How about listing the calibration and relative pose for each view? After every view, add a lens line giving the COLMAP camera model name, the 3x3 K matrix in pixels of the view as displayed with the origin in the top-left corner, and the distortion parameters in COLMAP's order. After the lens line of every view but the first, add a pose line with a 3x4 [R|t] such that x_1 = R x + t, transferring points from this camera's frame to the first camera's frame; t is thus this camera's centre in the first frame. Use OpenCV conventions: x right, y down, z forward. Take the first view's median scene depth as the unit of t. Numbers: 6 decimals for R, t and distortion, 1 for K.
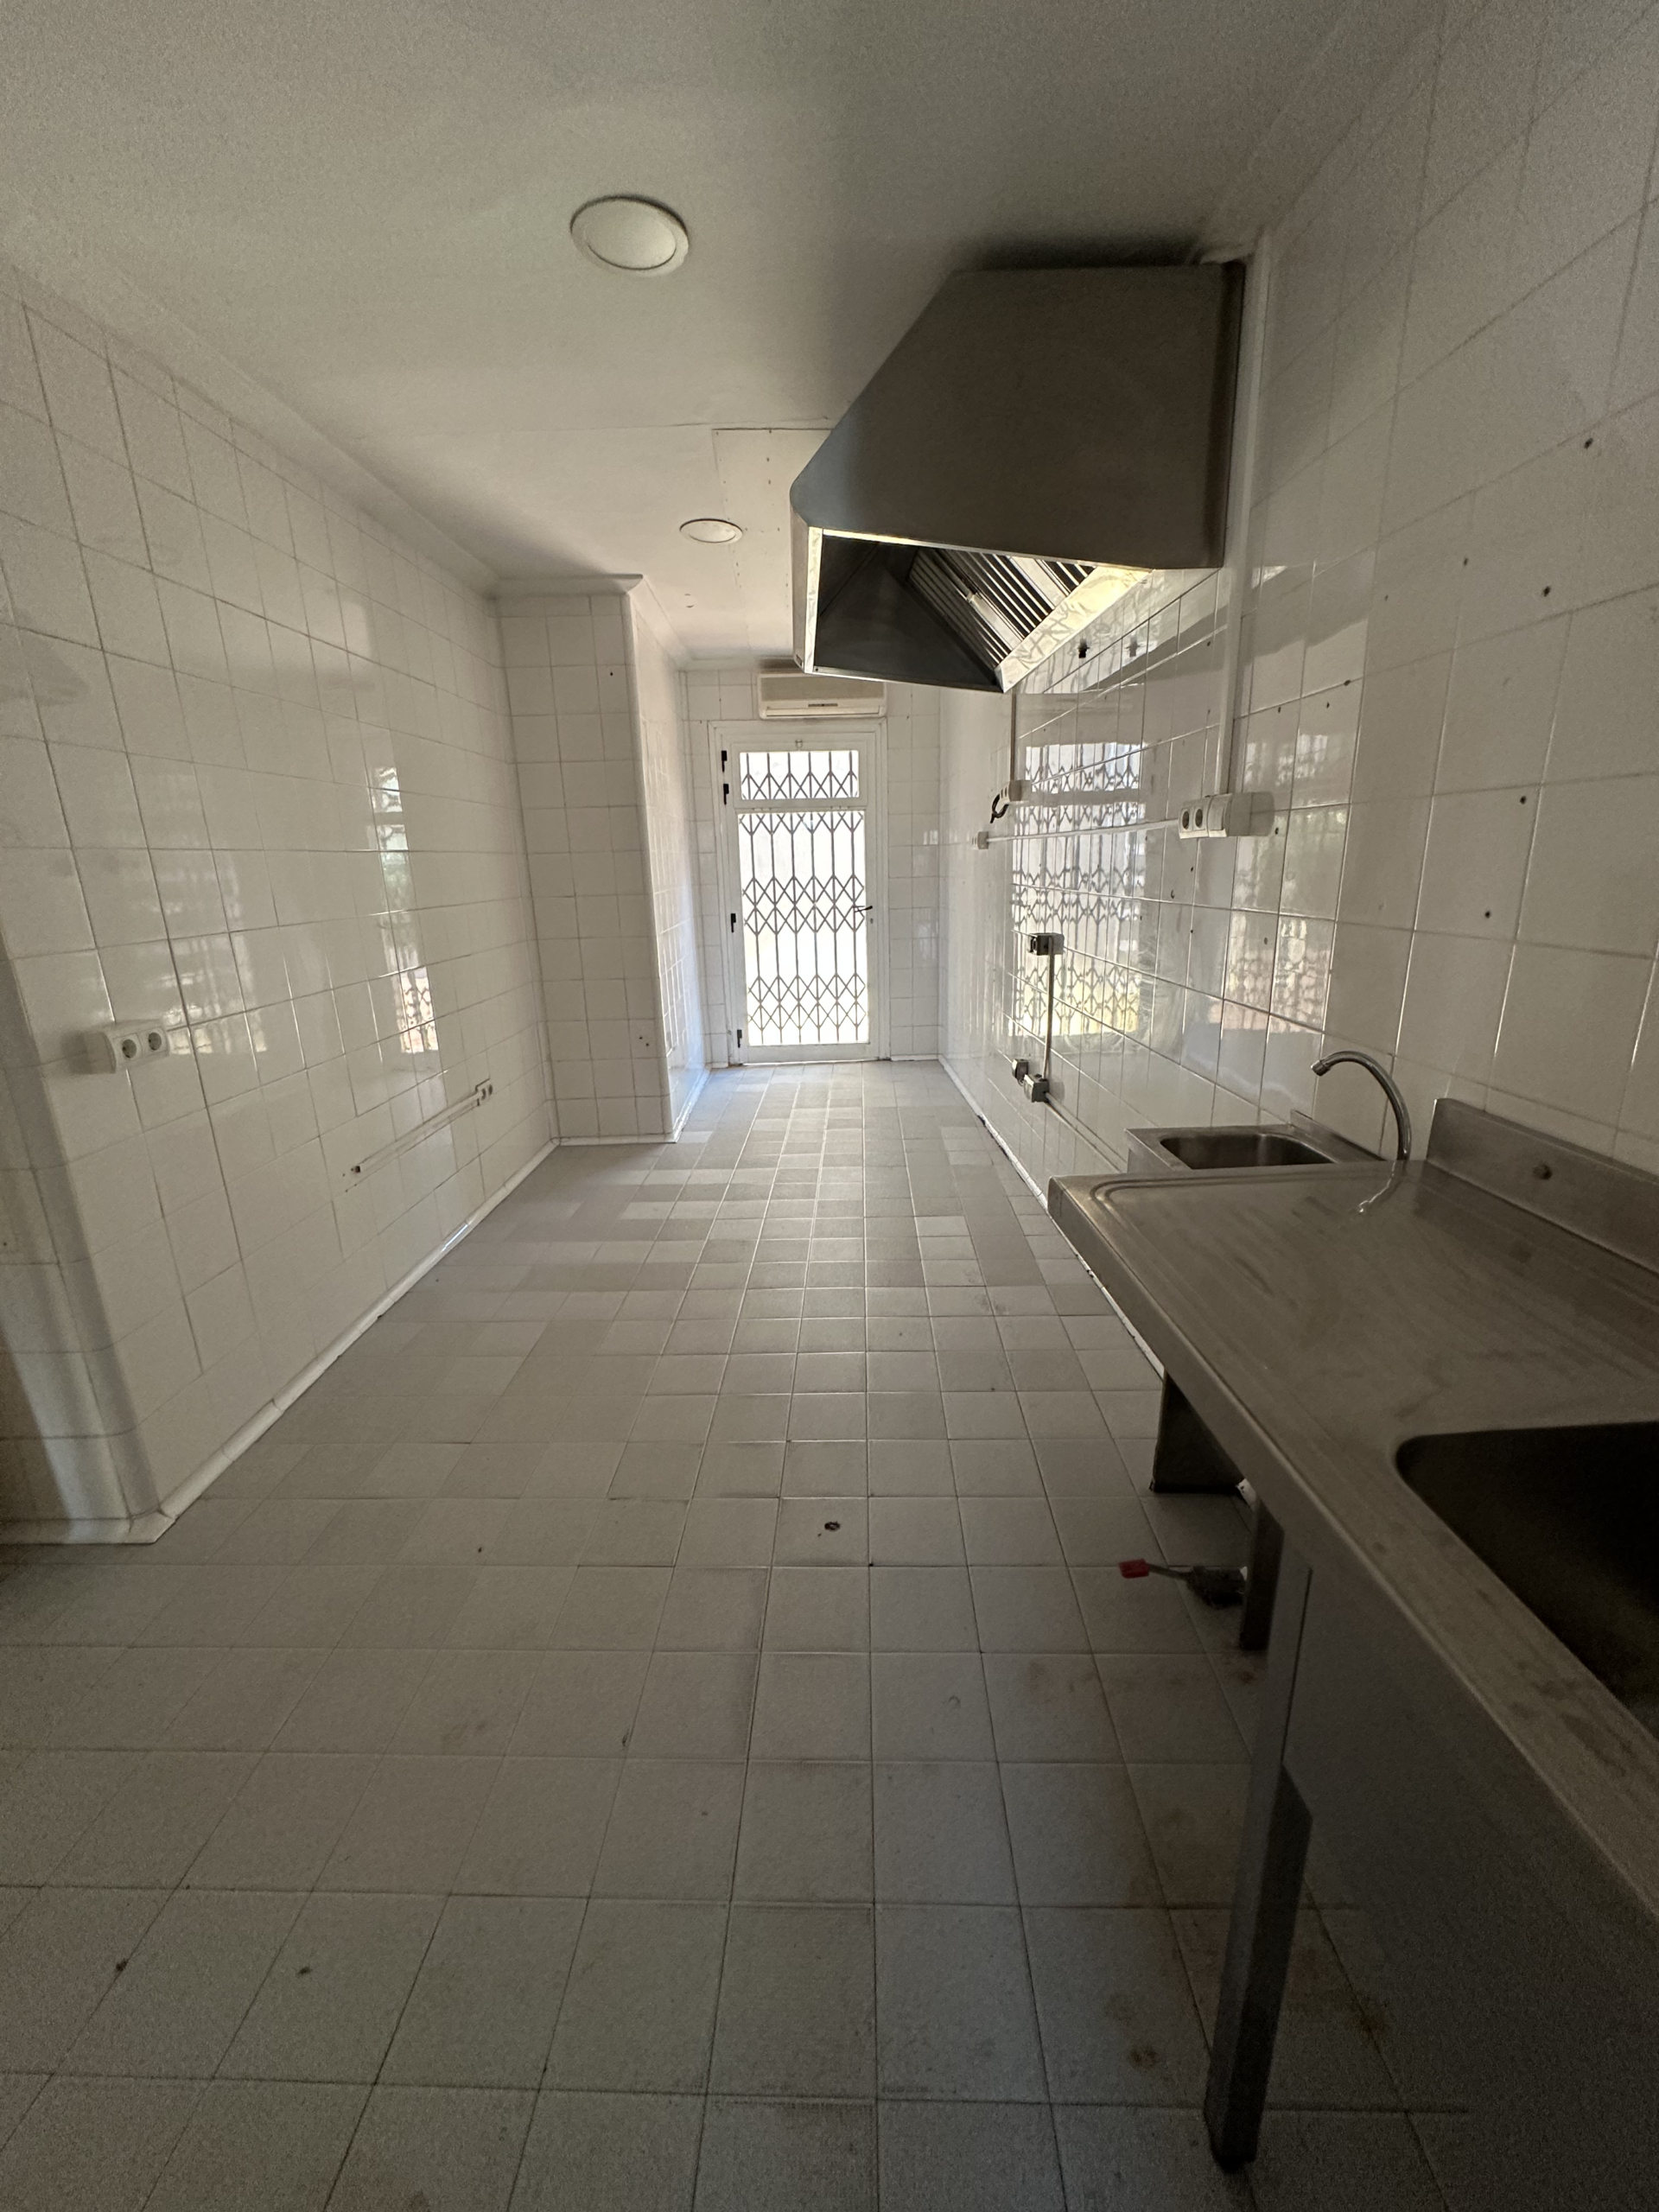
lens RADIAL K [[880.3, 0, 829.5], [0, 880.3, 1106.0], [0, 0, 1]] dist [-0.001255, 0.000339]
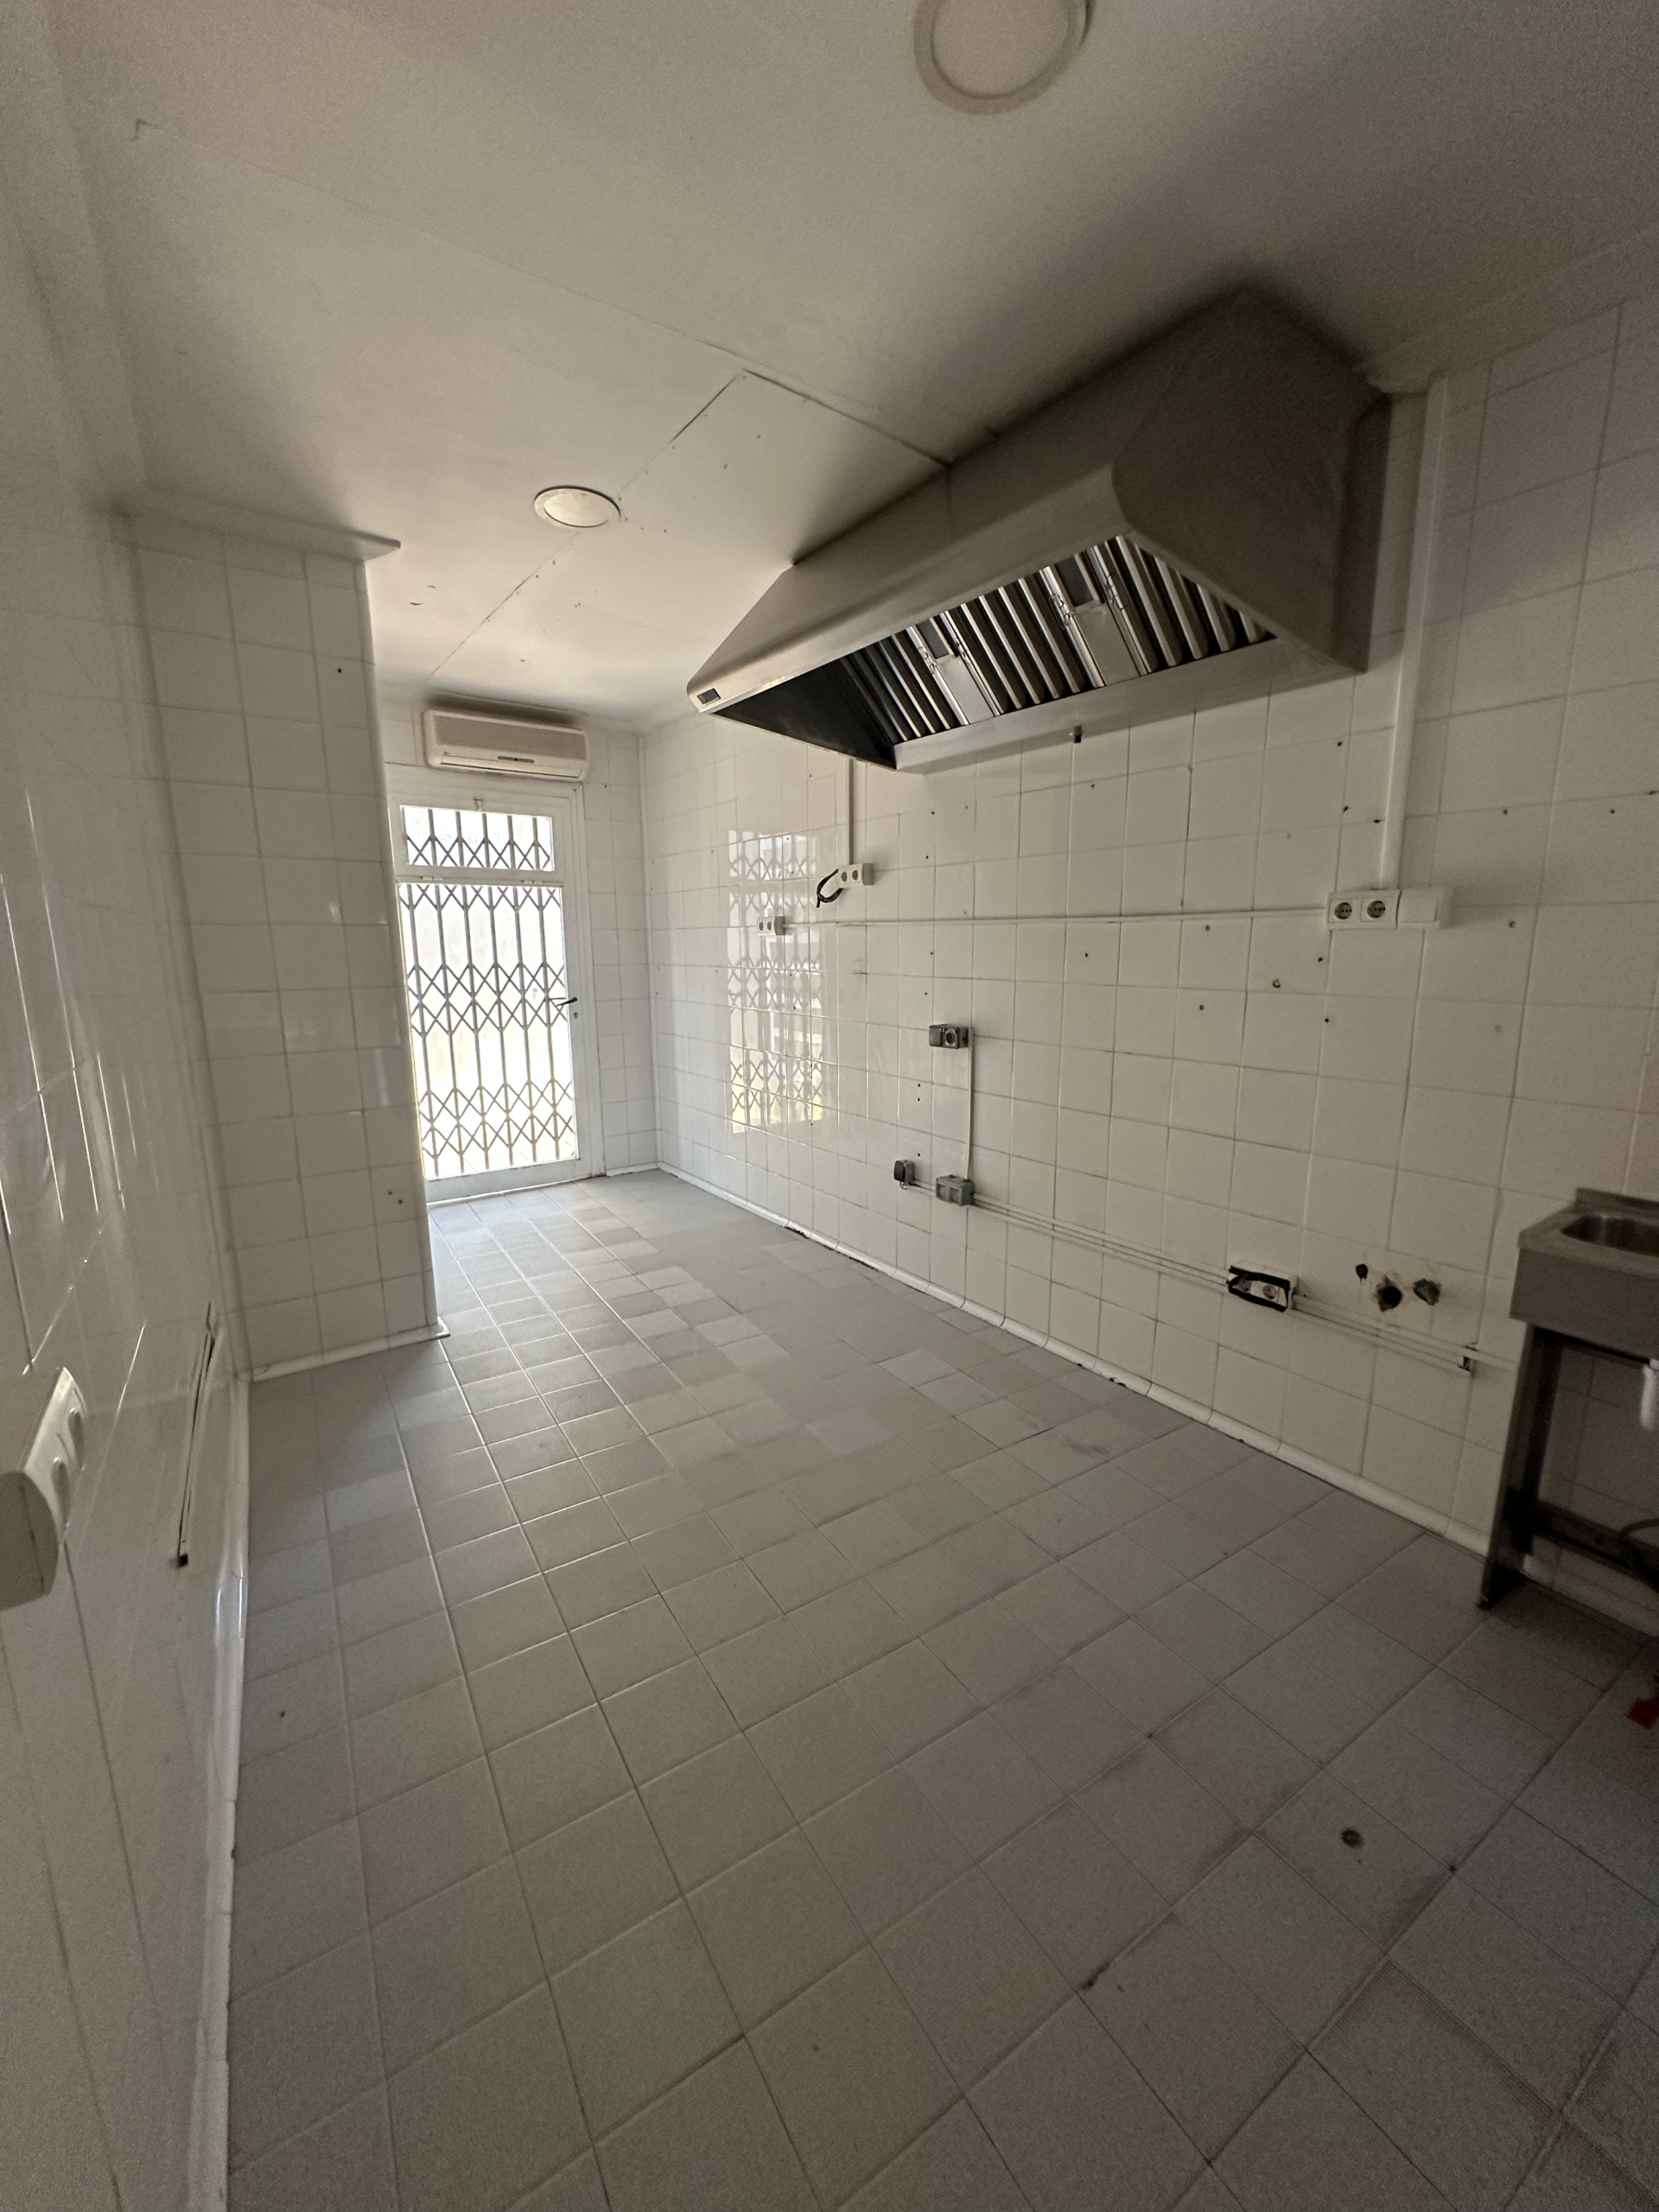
lens RADIAL K [[880.3, 0, 829.5], [0, 880.3, 1106.0], [0, 0, 1]] dist [-0.001255, 0.000339]
pose [[0.828246, -0.083091, 0.554170, -0.364319], [0.135888, 0.989209, -0.054775, -0.072411], [-0.543638, 0.120672, 0.830600, 0.286854]]
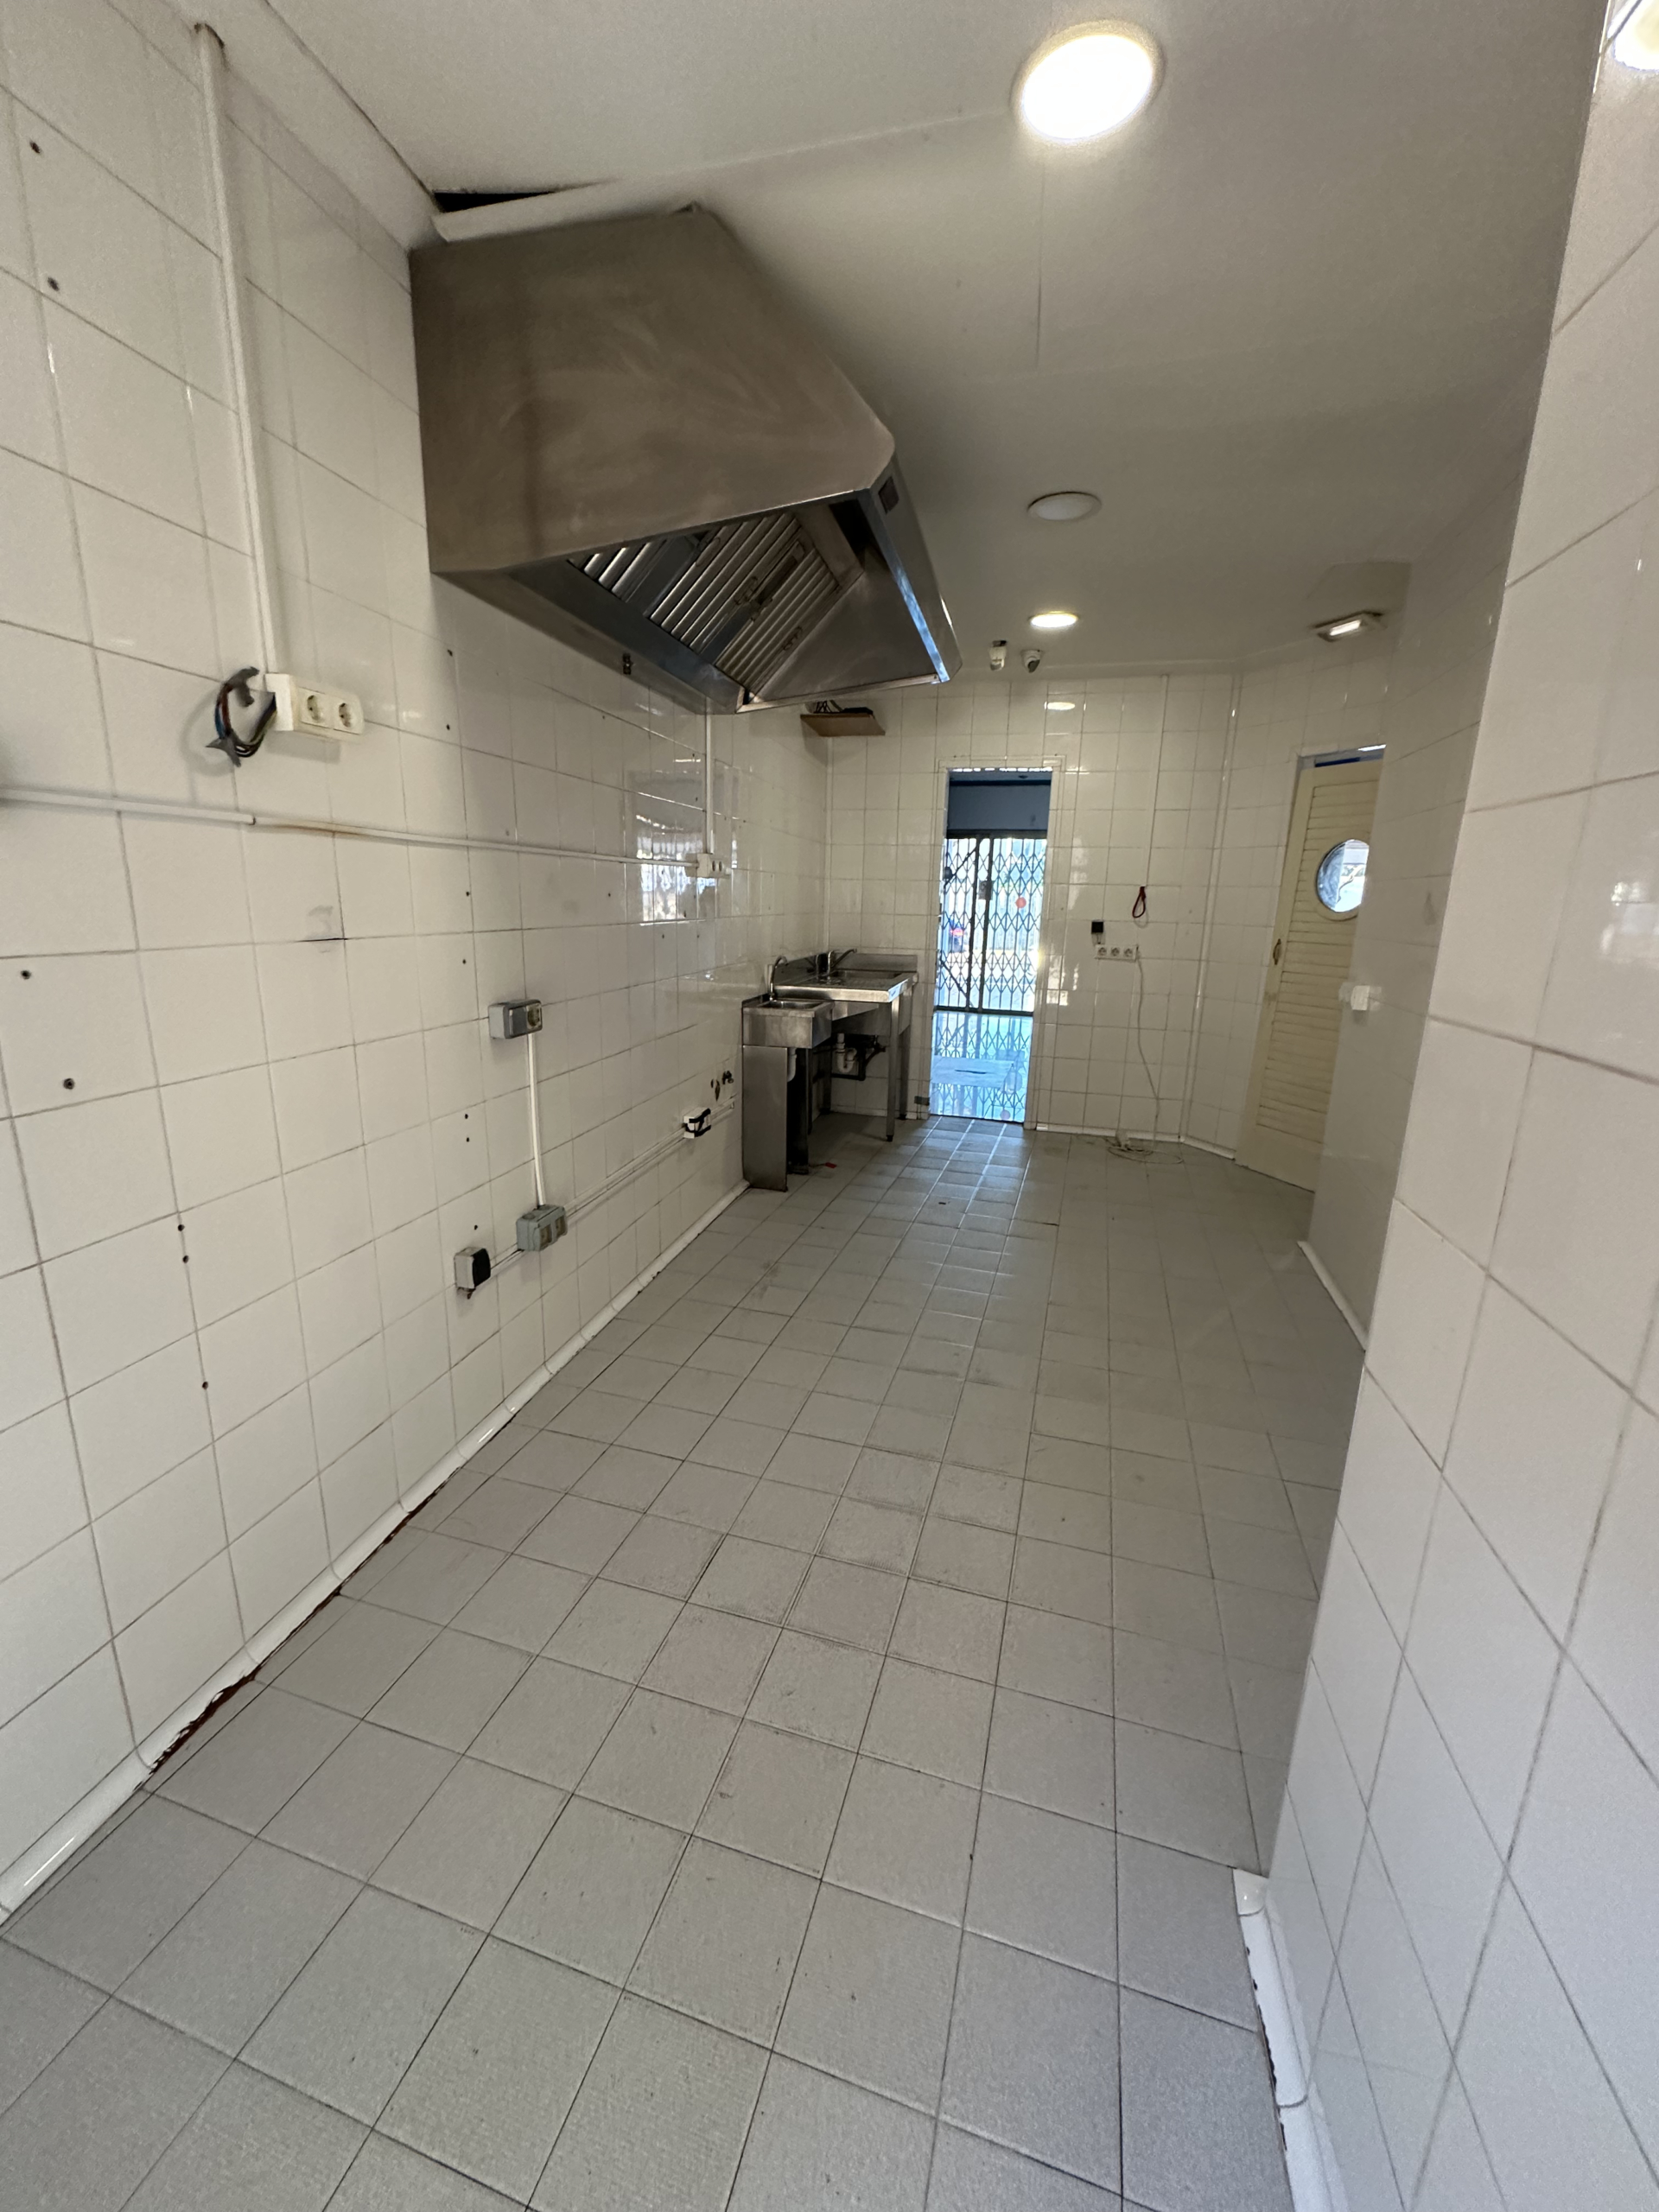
lens RADIAL K [[883.5, 0, 829.5], [0, 883.5, 1106.0], [0, 0, 1]] dist [-0.001218, 0.000067]
pose [[-0.966161, -0.061312, 0.250547, -0.129648], [0.066663, 0.878984, 0.472168, -0.387120], [-0.249176, 0.472892, -0.845153, 1.417611]]
